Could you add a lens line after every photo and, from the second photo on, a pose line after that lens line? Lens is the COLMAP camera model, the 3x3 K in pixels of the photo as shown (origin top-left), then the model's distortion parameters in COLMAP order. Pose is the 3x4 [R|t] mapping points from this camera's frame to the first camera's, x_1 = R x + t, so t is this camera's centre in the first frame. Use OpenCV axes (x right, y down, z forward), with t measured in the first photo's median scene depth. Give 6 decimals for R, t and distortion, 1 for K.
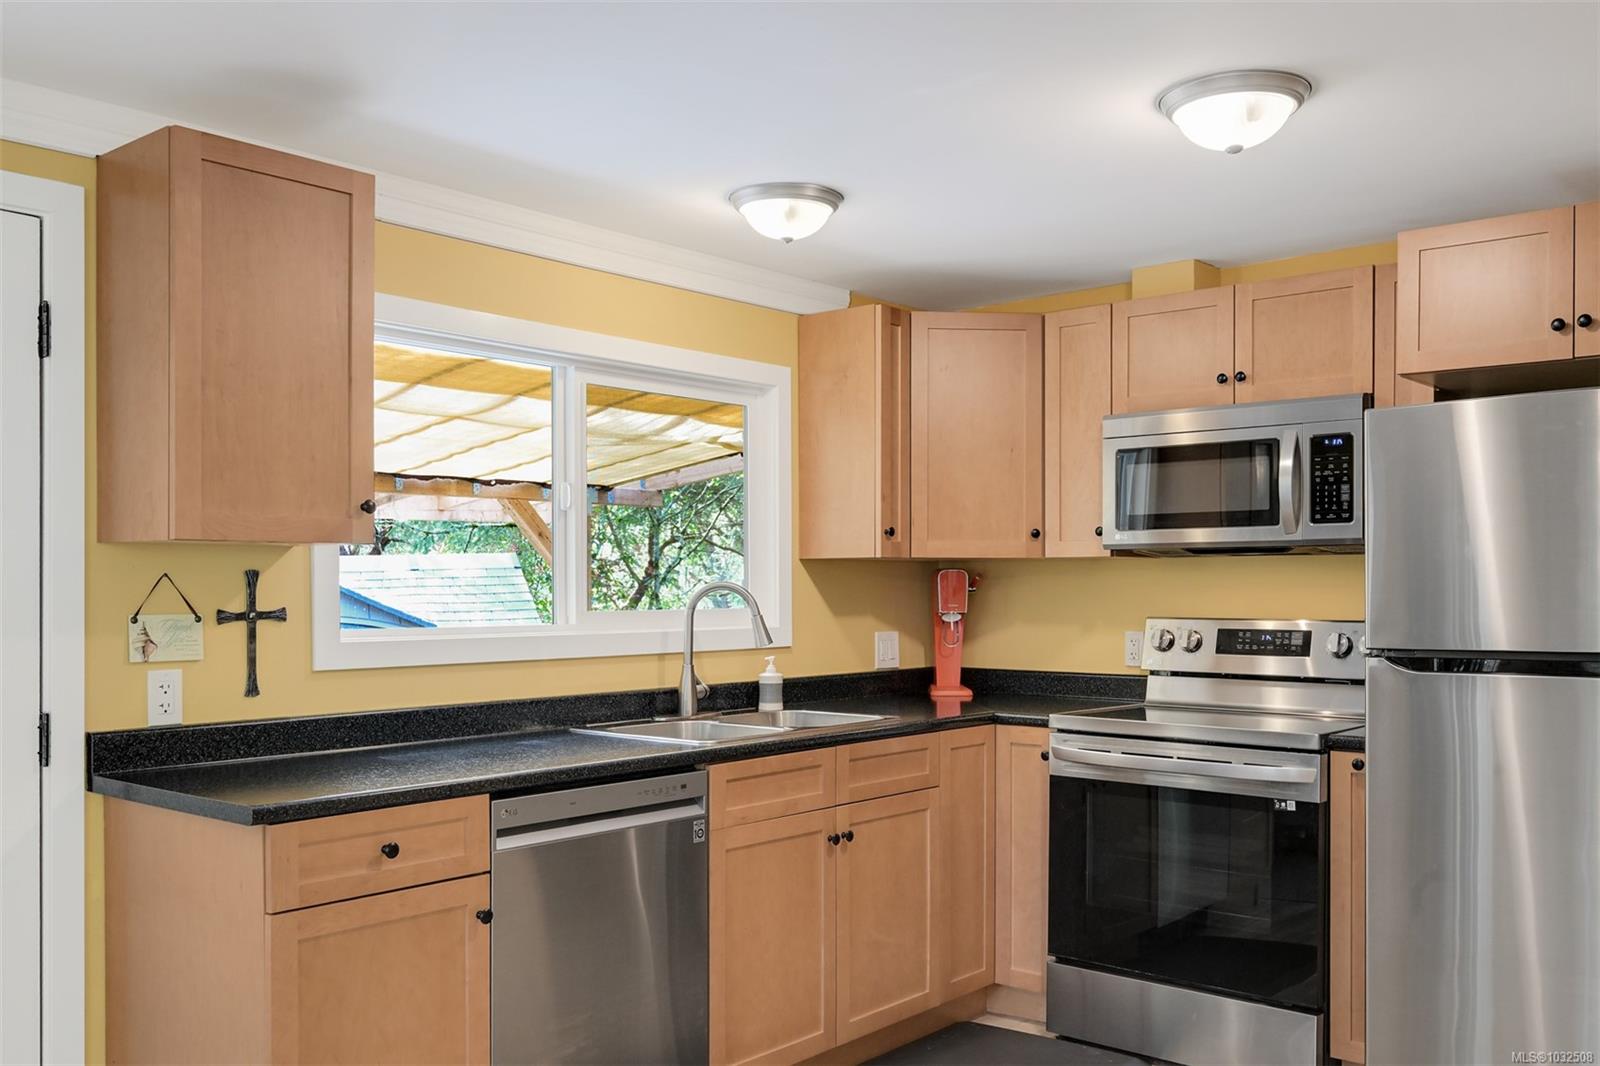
lens RADIAL K [[1364.8, 0, 799.4], [0, 1364.8, 561.5], [0, 0, 1]] dist [0.001528, 0.013425]
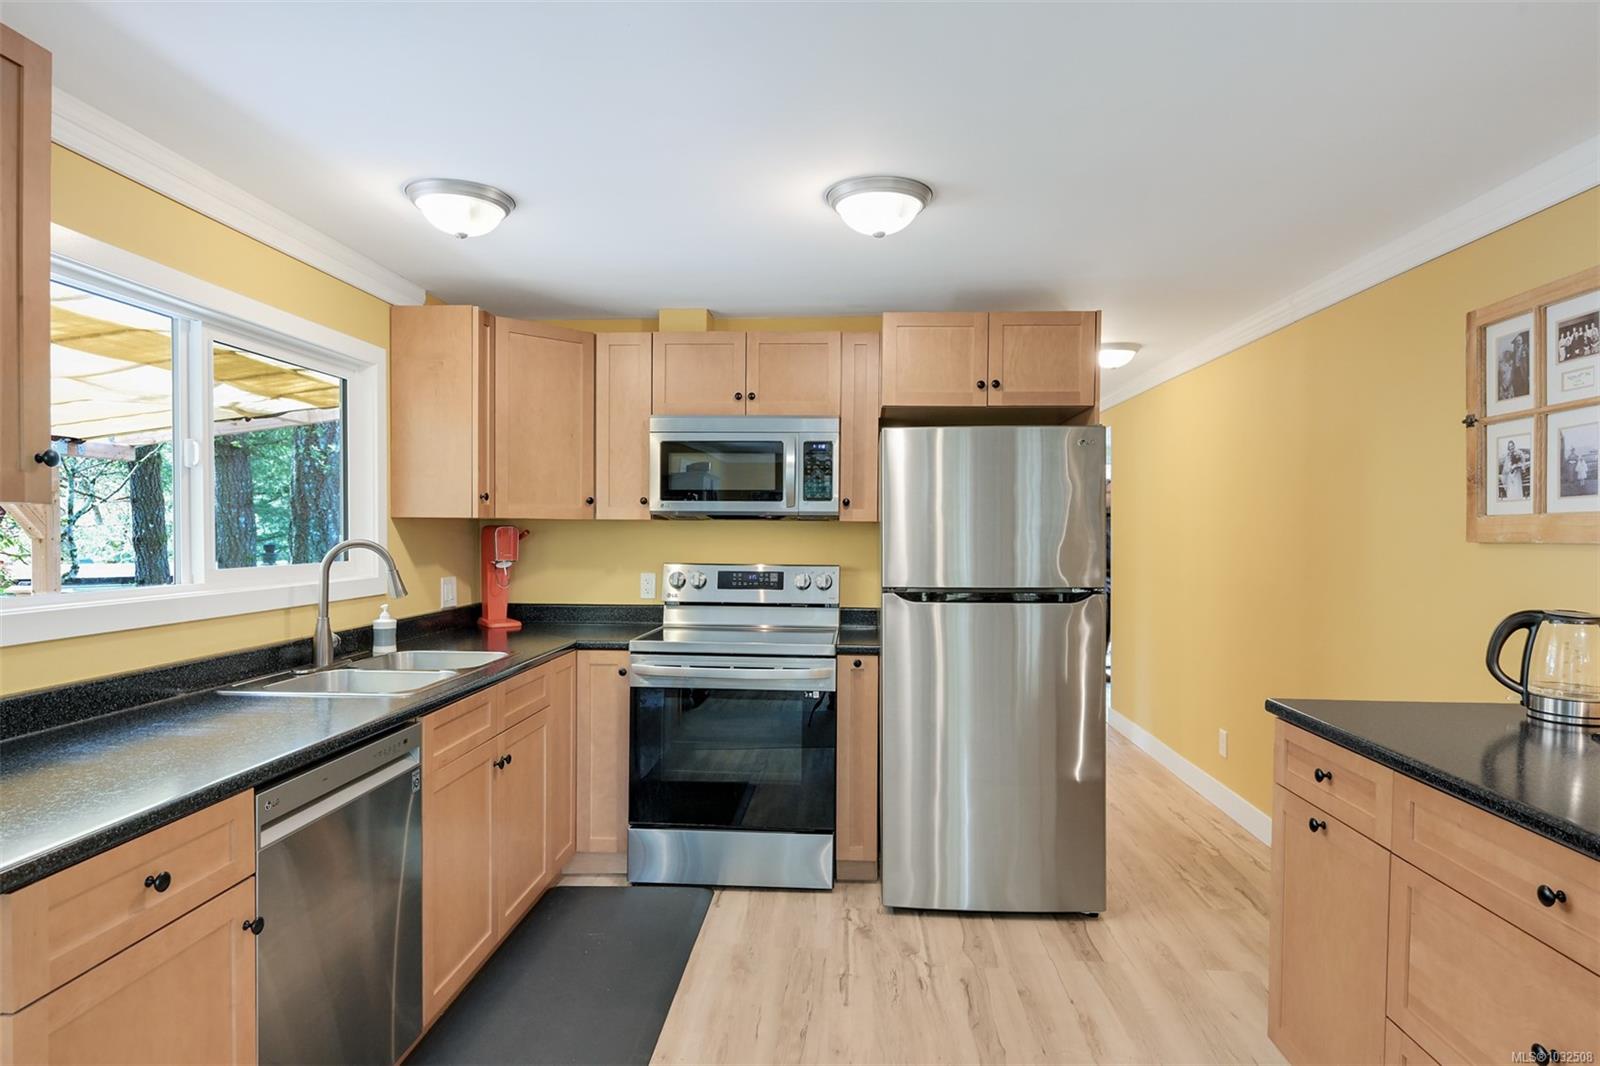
lens RADIAL K [[892.0, 0, 800.0], [0, 892.0, 533.0], [0, 0, 1]] dist [-0.003771, -0.001261]
pose [[0.801173, 0.004038, 0.598419, -0.194155], [-0.018347, 0.999673, 0.017816, -0.009438], [-0.598151, -0.025253, 0.800985, 0.214905]]
